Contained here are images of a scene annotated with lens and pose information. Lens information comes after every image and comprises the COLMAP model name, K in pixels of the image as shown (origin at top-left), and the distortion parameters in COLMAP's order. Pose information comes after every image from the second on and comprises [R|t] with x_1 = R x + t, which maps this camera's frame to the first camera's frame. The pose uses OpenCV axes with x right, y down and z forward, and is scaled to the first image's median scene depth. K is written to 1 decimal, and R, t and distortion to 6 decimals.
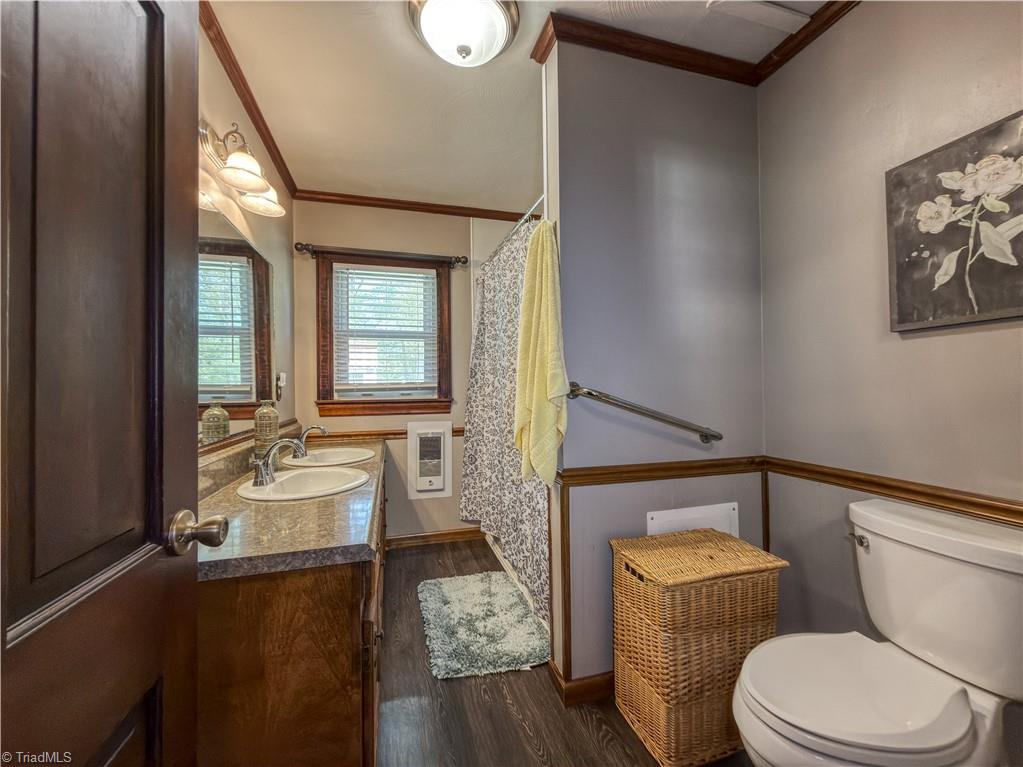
lens RADIAL K [[410.0, 0, 511.0], [0, 410.0, 382.3], [0, 0, 1]] dist [0.001232, -0.000156]
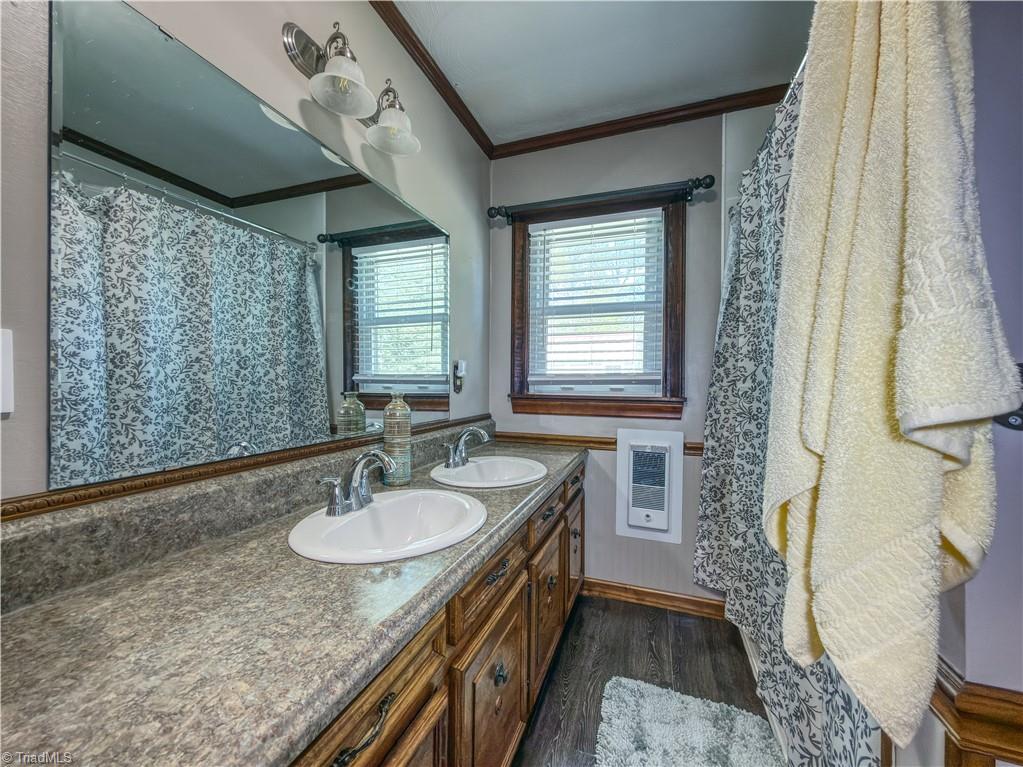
lens RADIAL K [[410.0, 0, 510.4], [0, 410.0, 384.2], [0, 0, 1]] dist [0.001232, -0.000156]
pose [[0.807193, 0.020730, -0.589924, 0.020579], [-0.008101, 0.999678, 0.024044, 0.003849], [0.590232, -0.014629, 0.807101, 0.305040]]
